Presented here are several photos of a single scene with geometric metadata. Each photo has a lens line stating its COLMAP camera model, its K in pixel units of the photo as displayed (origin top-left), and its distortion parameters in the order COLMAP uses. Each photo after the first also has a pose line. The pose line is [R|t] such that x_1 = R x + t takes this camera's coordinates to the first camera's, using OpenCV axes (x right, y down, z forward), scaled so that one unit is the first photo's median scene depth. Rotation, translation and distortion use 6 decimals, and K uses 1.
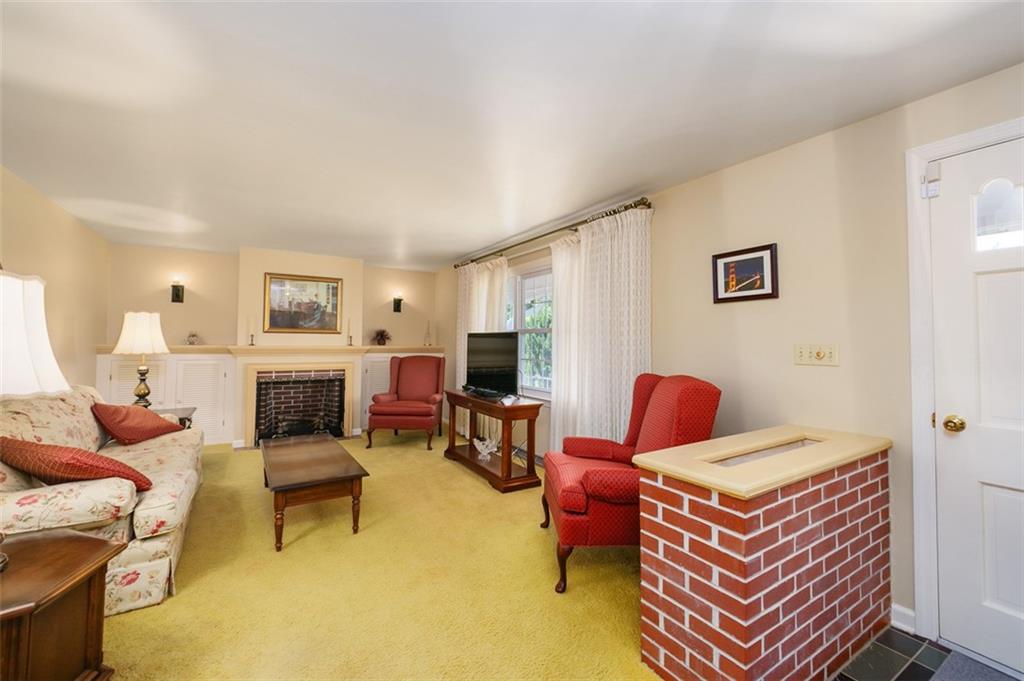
lens RADIAL K [[413.6, 0, 517.9], [0, 413.6, 342.7], [0, 0, 1]] dist [-0.005901, -0.000342]
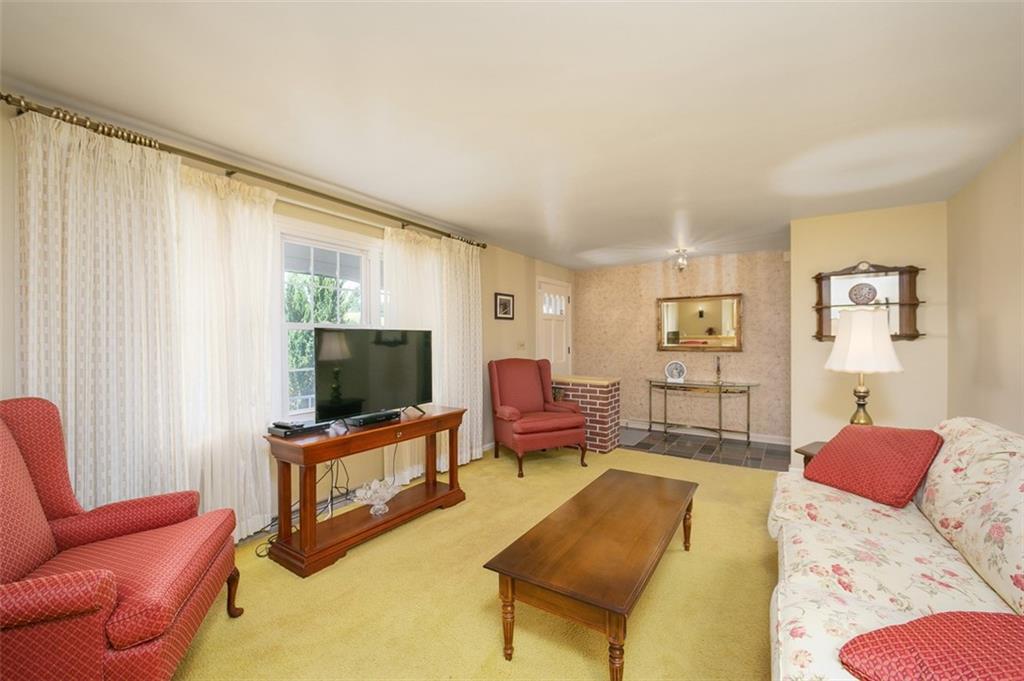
lens RADIAL K [[413.6, 0, 517.9], [0, 413.6, 342.7], [0, 0, 1]] dist [-0.005901, -0.000342]
pose [[-0.398412, -0.011936, 0.917129, -1.238522], [-0.002400, 0.999925, 0.011971, -0.012907], [-0.917203, 0.002568, -0.398411, 1.643579]]
